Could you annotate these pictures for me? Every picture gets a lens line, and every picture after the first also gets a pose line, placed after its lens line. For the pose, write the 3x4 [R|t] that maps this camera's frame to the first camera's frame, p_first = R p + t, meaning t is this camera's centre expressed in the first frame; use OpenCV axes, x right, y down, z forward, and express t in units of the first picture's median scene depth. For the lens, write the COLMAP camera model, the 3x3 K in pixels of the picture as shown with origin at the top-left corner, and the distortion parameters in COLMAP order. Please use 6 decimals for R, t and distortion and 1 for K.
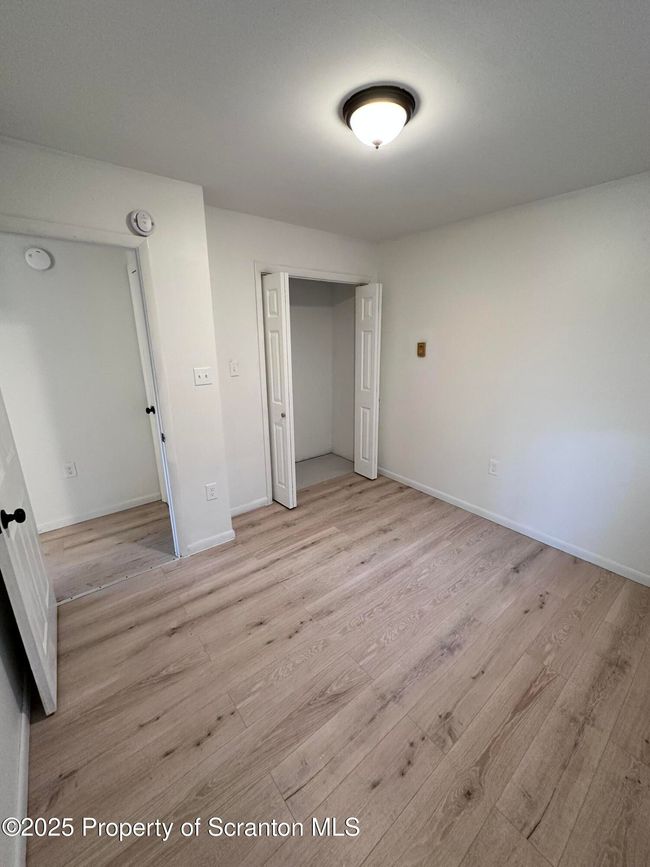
lens RADIAL K [[349.2, 0, 324.2], [0, 349.2, 431.8], [0, 0, 1]] dist [0.018519, -0.000512]
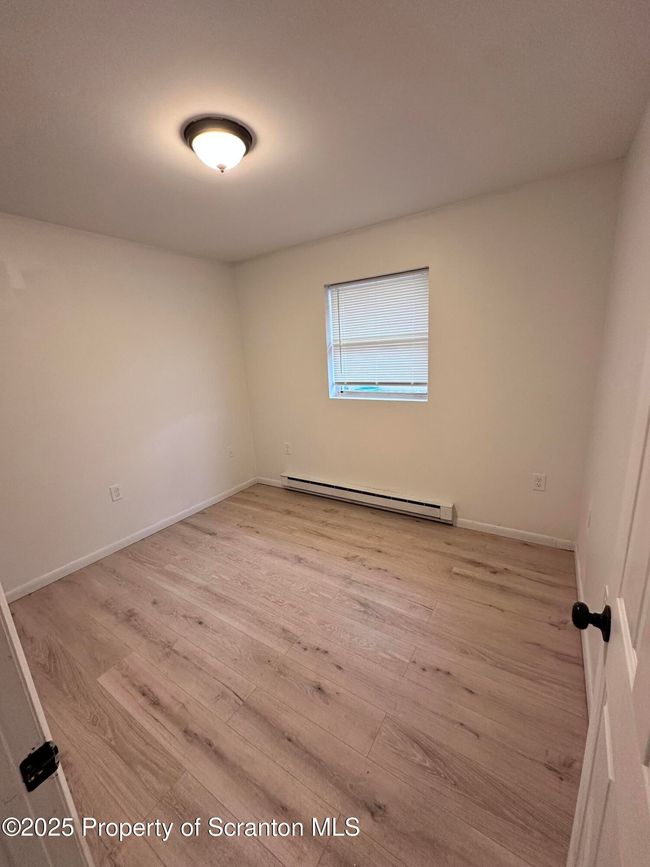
lens RADIAL K [[349.2, 0, 324.2], [0, 349.2, 433.4], [0, 0, 1]] dist [0.018519, -0.000512]
pose [[-0.319462, -0.198271, 0.926624, -0.795679], [0.317376, 0.899001, 0.301779, -0.218342], [-0.892870, 0.390495, -0.224270, 0.915065]]
